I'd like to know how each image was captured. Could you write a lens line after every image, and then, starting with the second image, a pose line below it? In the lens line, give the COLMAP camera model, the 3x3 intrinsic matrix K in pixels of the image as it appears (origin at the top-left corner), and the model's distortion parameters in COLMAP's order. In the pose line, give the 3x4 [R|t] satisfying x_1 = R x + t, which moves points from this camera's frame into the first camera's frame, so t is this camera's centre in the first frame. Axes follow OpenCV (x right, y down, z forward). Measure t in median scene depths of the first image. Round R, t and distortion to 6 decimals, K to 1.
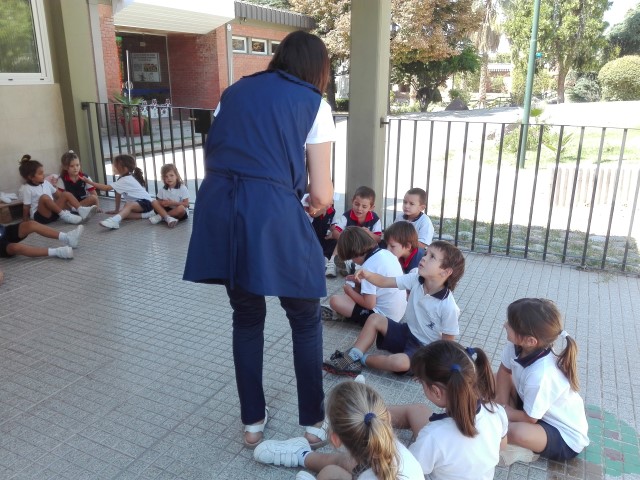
lens RADIAL K [[541.4, 0, 319.4], [0, 541.4, 245.2], [0, 0, 1]] dist [0.043013, -0.075040]
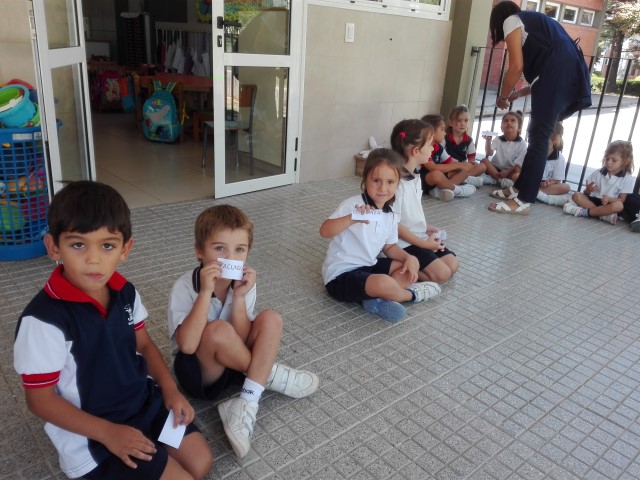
lens RADIAL K [[544.3, 0, 319.6], [0, 544.3, 254.0], [0, 0, 1]] dist [-0.004548, 0.001707]
pose [[0.928365, 0.174411, -0.328206, -0.095463], [-0.156026, 0.984363, 0.081761, 0.003841], [0.337334, -0.024696, 0.941061, 0.043477]]
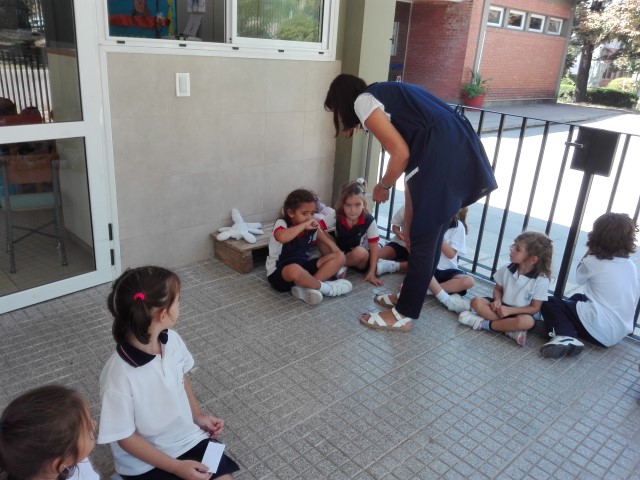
lens RADIAL K [[541.4, 0, 319.4], [0, 541.4, 245.2], [0, 0, 1]] dist [0.043013, -0.075040]
pose [[0.937020, 0.171138, -0.304477, -0.075443], [-0.157674, 0.985115, 0.068467, -0.033445], [0.311662, -0.016147, 0.950056, 0.103319]]
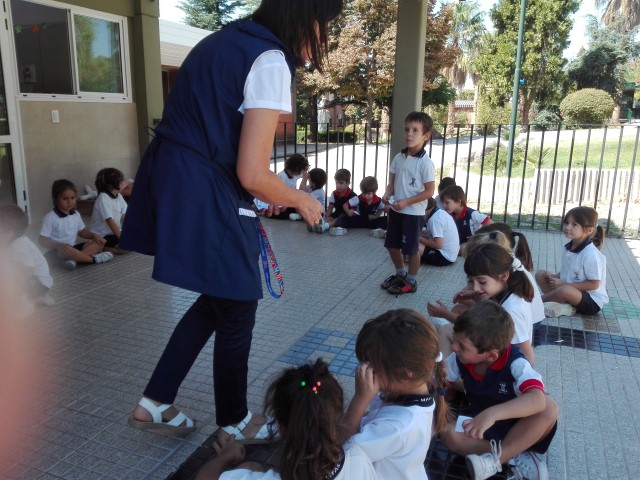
lens RADIAL K [[537.3, 0, 322.4], [0, 537.3, 239.9], [0, 0, 1]] dist [0.121556, -0.219959]
pose [[0.998002, -0.018634, 0.060377, -0.042157], [0.022993, 0.997116, -0.072321, 0.028064], [-0.058855, 0.073564, 0.995552, -0.054689]]
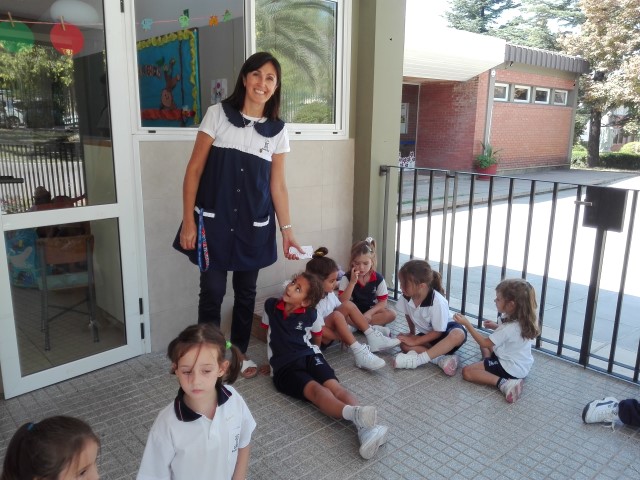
lens RADIAL K [[537.3, 0, 322.4], [0, 537.3, 239.9], [0, 0, 1]] dist [0.121556, -0.219959]
pose [[0.930610, 0.080080, -0.357145, -0.072740], [-0.113945, 0.990669, -0.074775, -0.030965], [0.347824, 0.110281, 0.931051, 0.098281]]
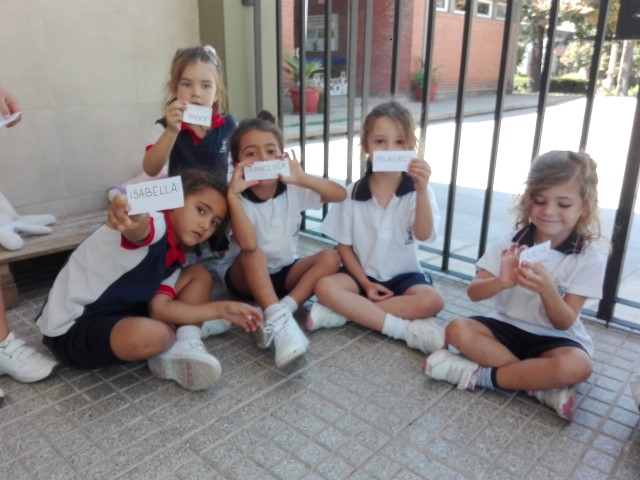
lens RADIAL K [[537.3, 0, 322.4], [0, 537.3, 239.9], [0, 0, 1]] dist [0.121556, -0.219959]
pose [[0.965044, 0.077260, -0.250443, -0.078050], [-0.076007, 0.996999, 0.014685, -0.025840], [0.250826, 0.004864, 0.968020, 0.185150]]
